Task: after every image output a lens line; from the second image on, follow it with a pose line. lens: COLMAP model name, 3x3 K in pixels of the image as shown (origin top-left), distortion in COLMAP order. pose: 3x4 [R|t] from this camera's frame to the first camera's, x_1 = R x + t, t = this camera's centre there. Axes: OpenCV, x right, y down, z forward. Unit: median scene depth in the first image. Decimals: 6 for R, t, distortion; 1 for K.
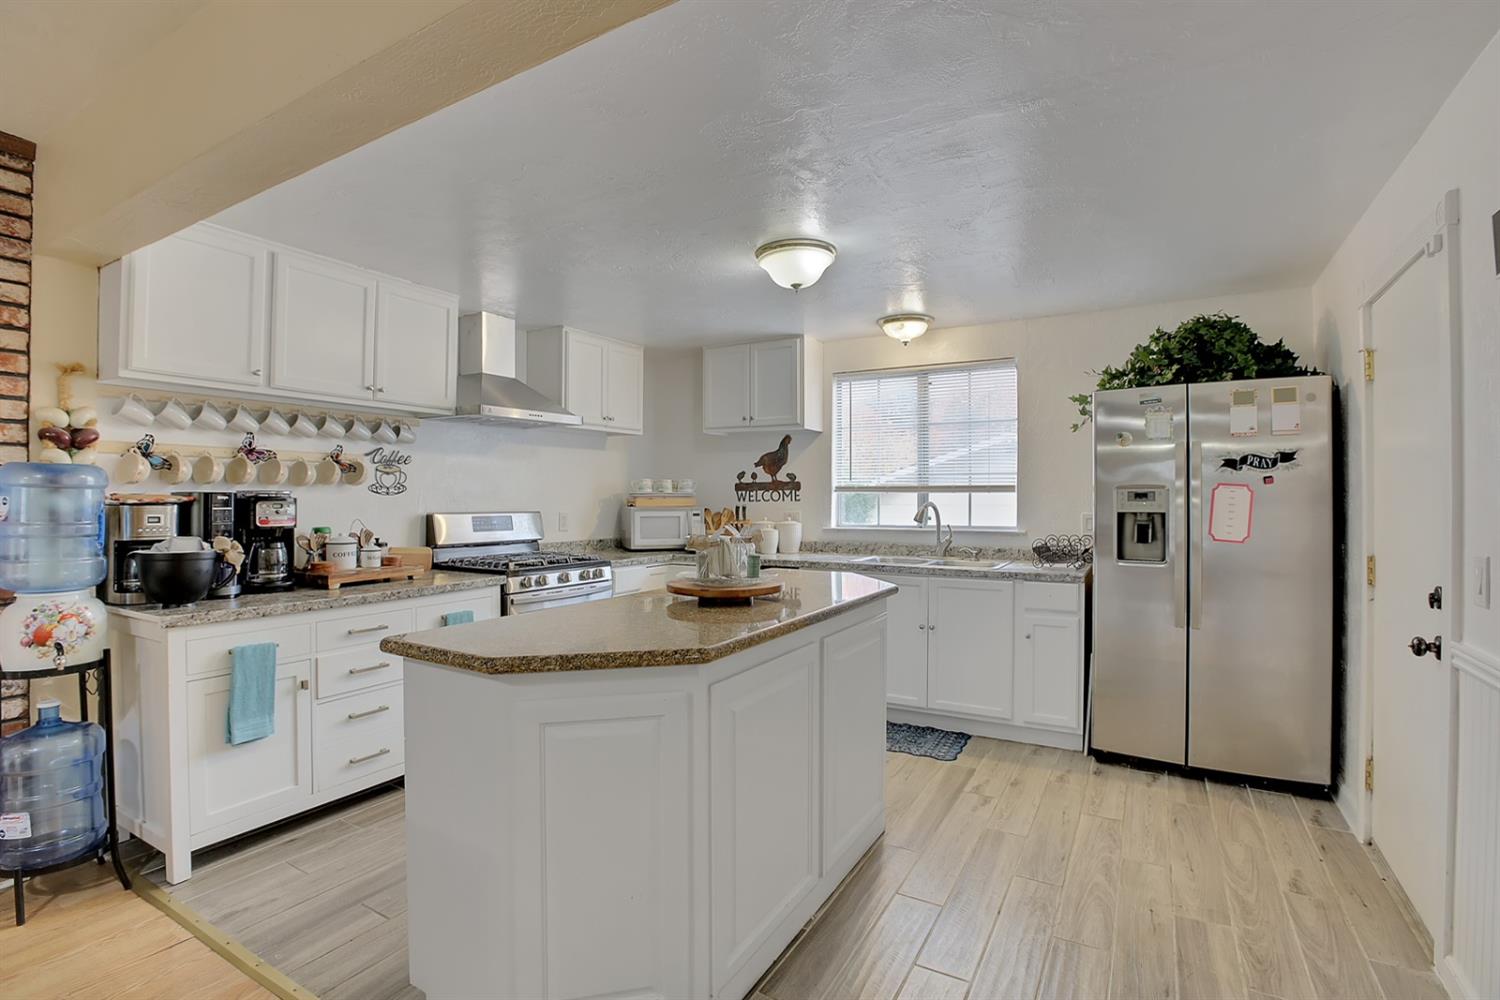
lens RADIAL K [[703.1, 0, 752.3], [0, 703.1, 500.6], [0, 0, 1]] dist [-0.021523, -0.000758]
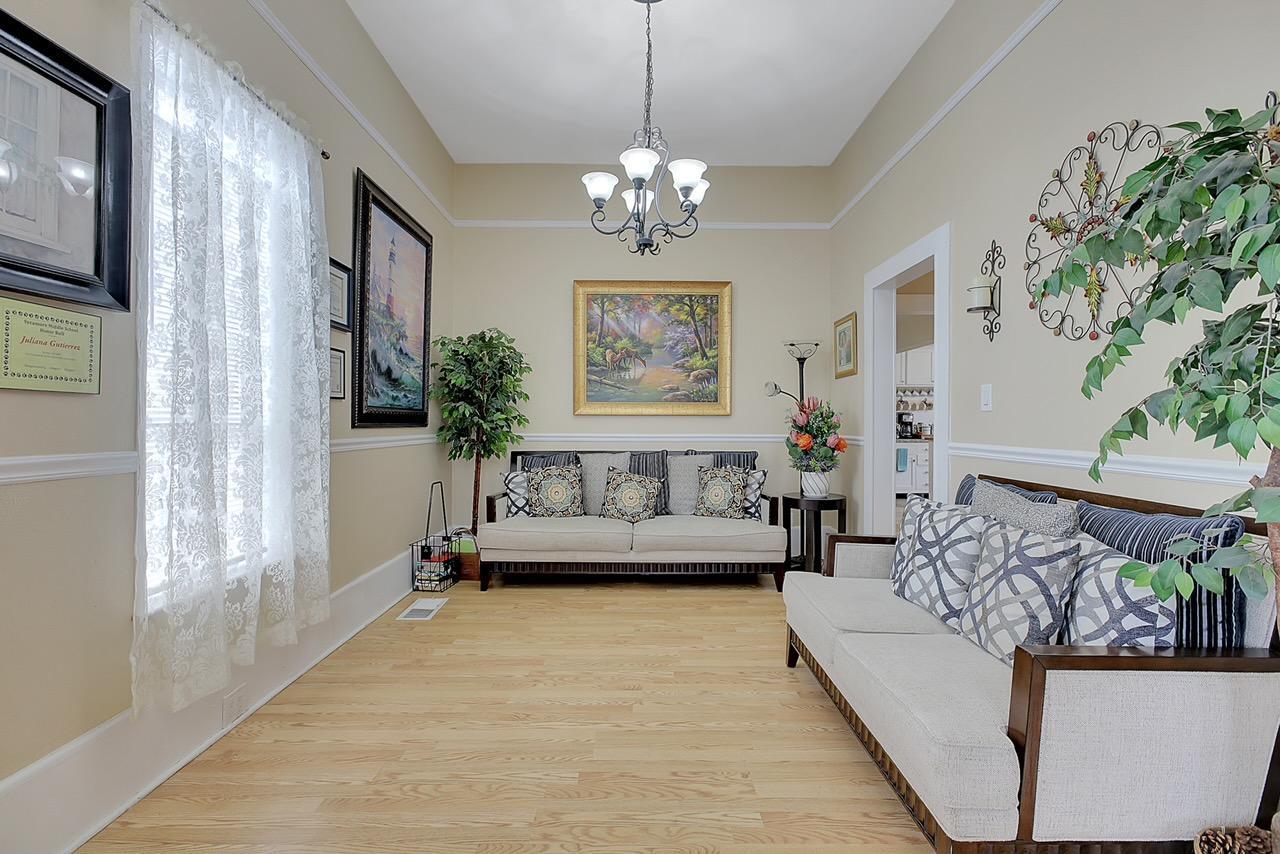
lens RADIAL K [[600.0, 0, 638.8], [0, 600.0, 420.1], [0, 0, 1]] dist [-0.021523, -0.000758]
pose [[0.503793, -0.007153, -0.863795, 0.837020], [0.007345, 0.999965, -0.003997, 0.018870], [0.863793, -0.004331, 0.503828, -1.150097]]
